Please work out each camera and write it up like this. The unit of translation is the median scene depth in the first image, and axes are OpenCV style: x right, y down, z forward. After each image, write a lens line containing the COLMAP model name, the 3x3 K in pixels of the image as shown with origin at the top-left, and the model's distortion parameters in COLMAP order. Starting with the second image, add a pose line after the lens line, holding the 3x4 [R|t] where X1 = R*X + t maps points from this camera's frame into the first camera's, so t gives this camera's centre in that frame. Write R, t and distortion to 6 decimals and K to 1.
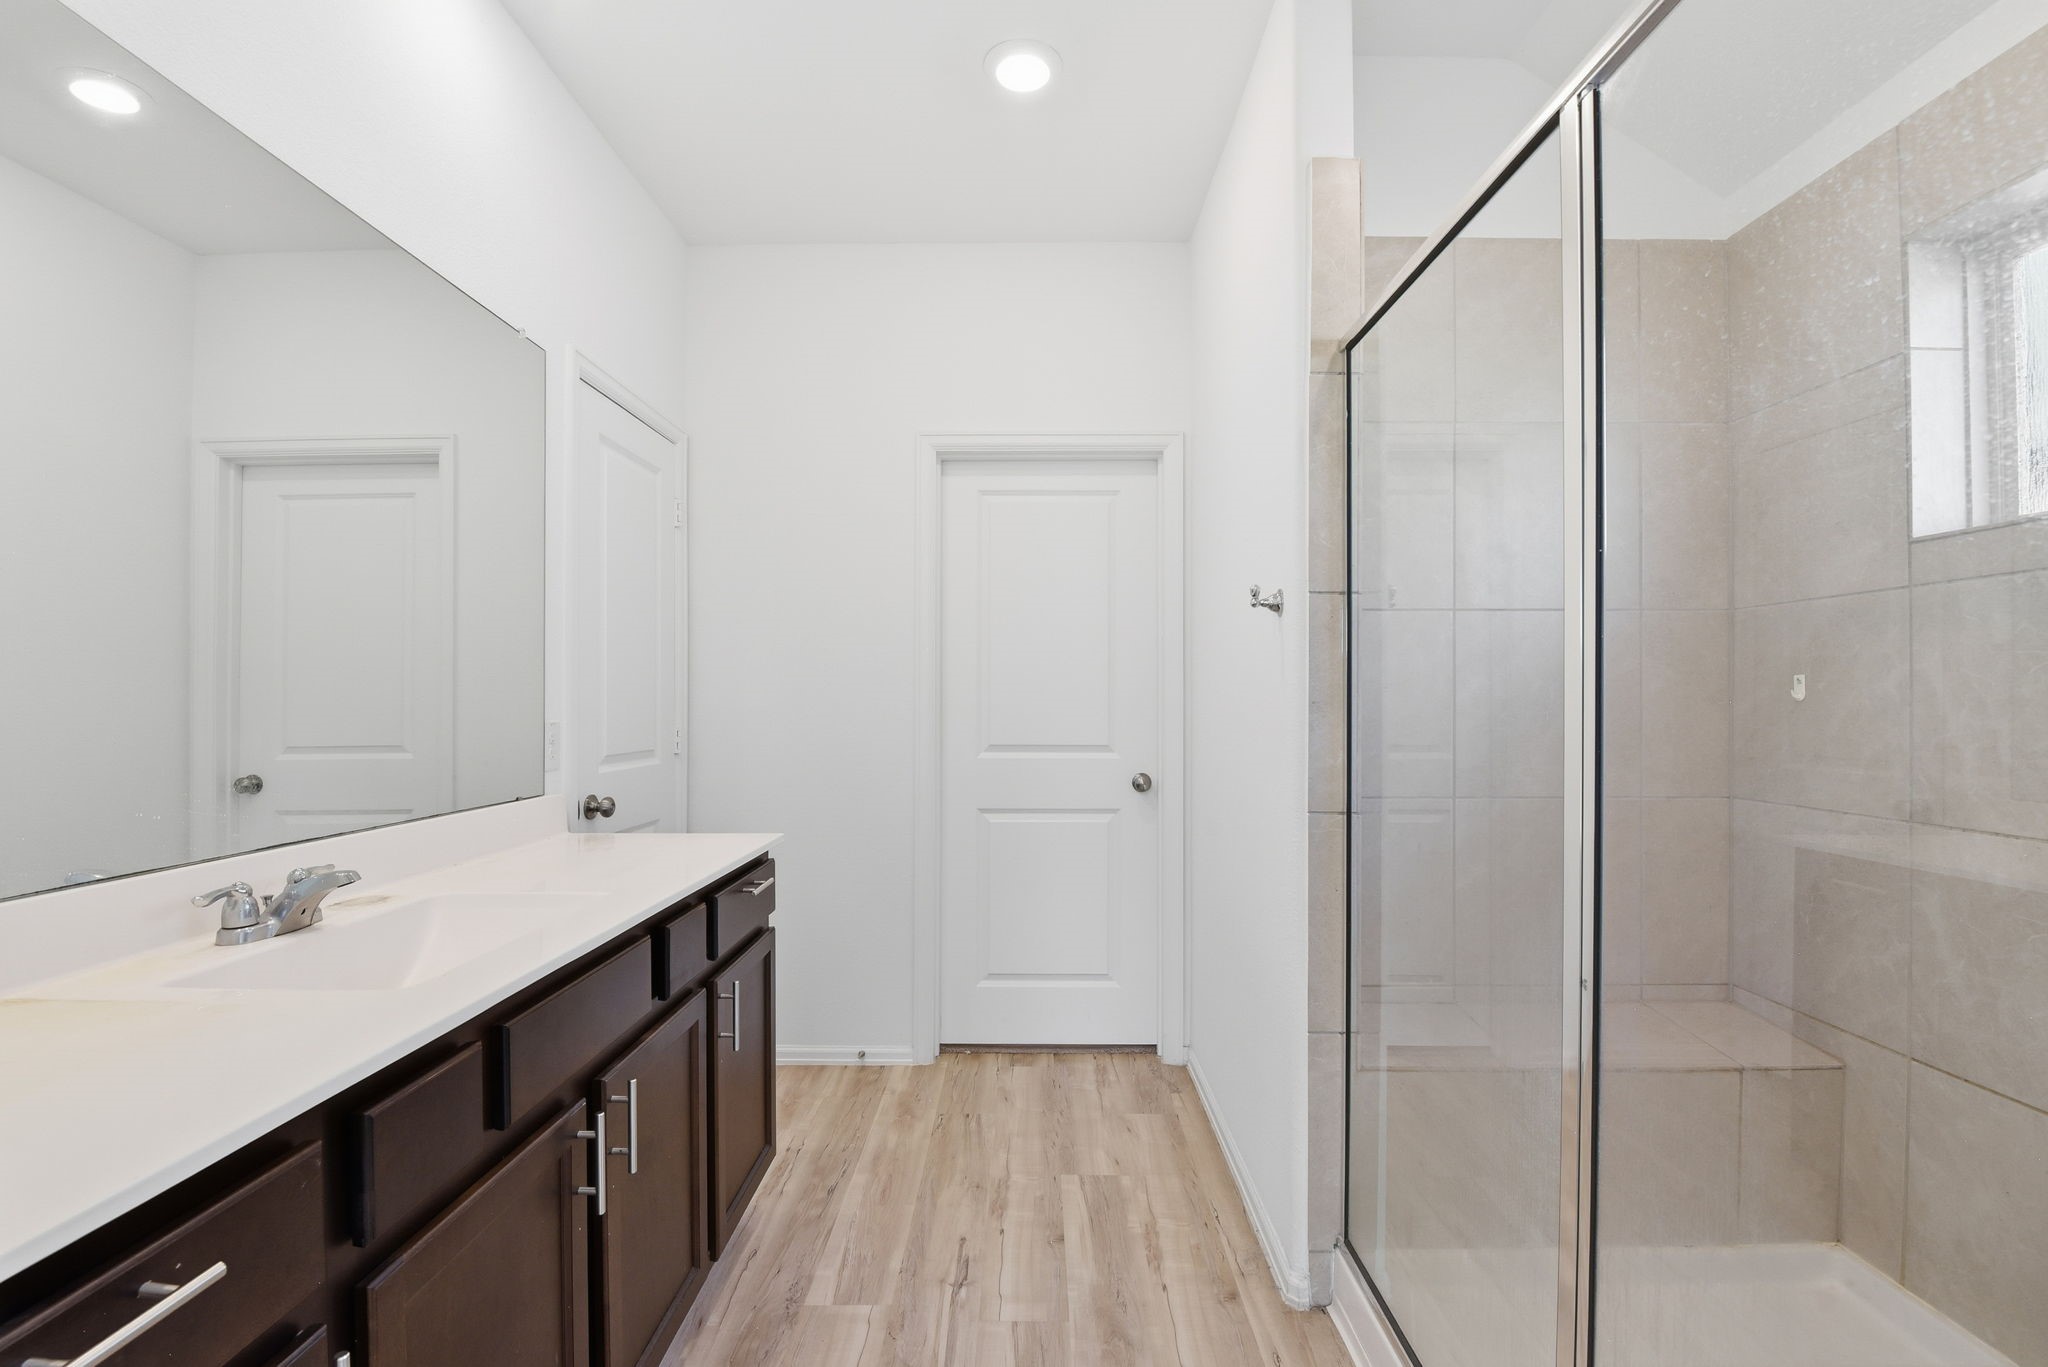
lens RADIAL K [[899.2, 0, 1024.0], [0, 899.2, 683.5], [0, 0, 1]] dist [-0.001714, -0.008368]
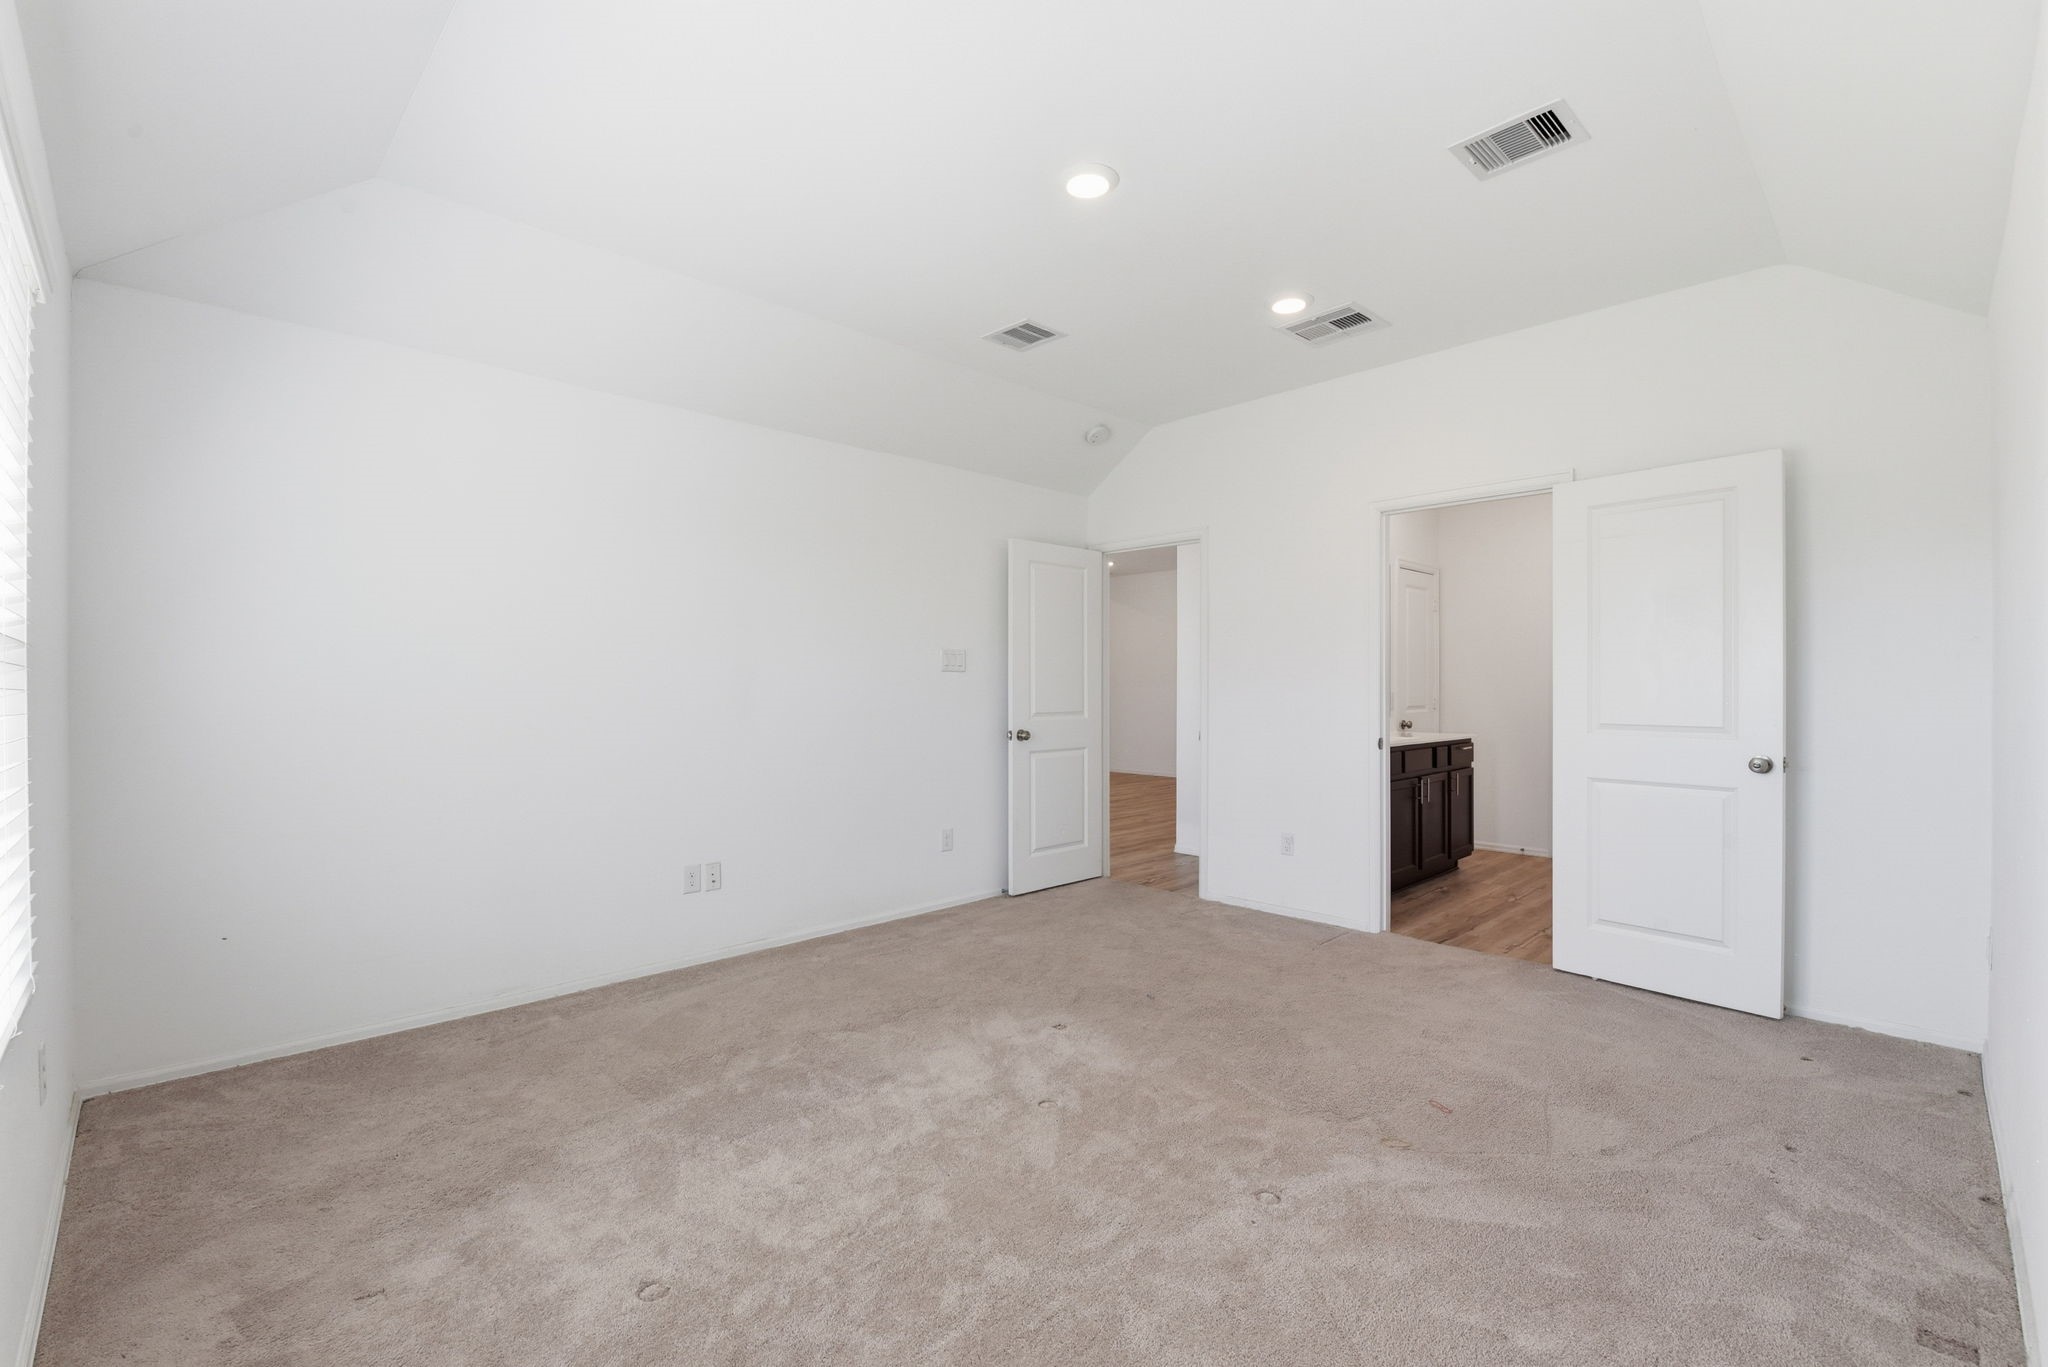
lens RADIAL K [[899.2, 0, 1024.0], [0, 899.2, 683.5], [0, 0, 1]] dist [-0.001714, -0.008368]
pose [[0.707897, -0.000168, -0.706315, 0.532306], [0.010411, 0.999894, 0.010196, -0.022959], [0.706239, -0.014571, 0.707824, -1.478975]]
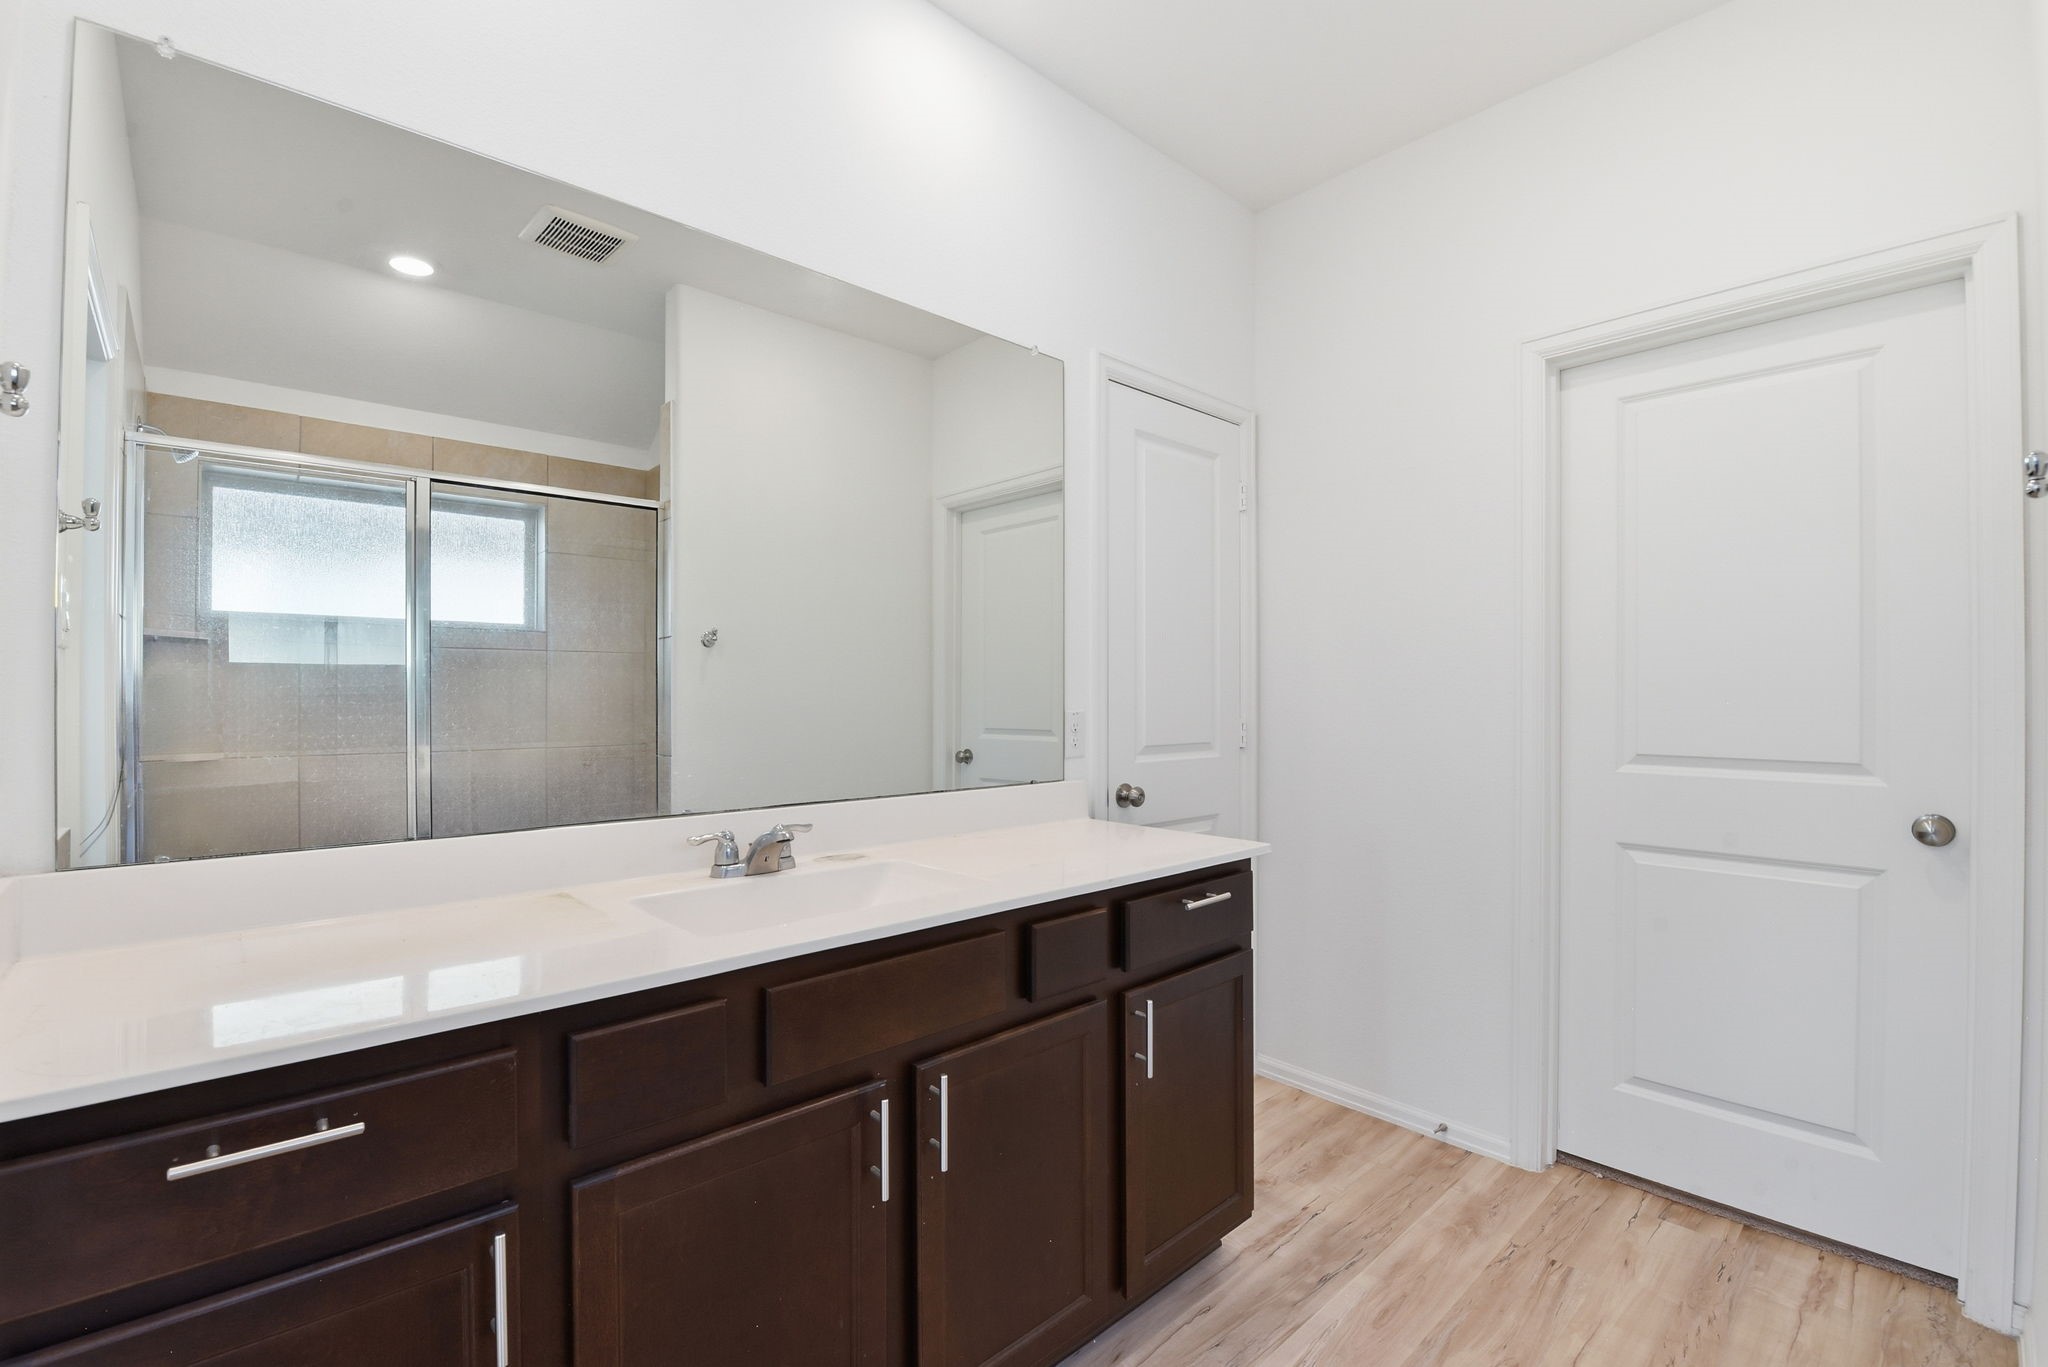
lens RADIAL K [[899.2, 0, 1024.0], [0, 899.2, 683.5], [0, 0, 1]] dist [-0.001714, -0.008368]
pose [[0.687960, -0.007511, -0.725710, 0.158256], [0.012931, 0.999915, 0.001910, 0.005475], [0.725633, -0.010698, 0.687998, 0.182685]]
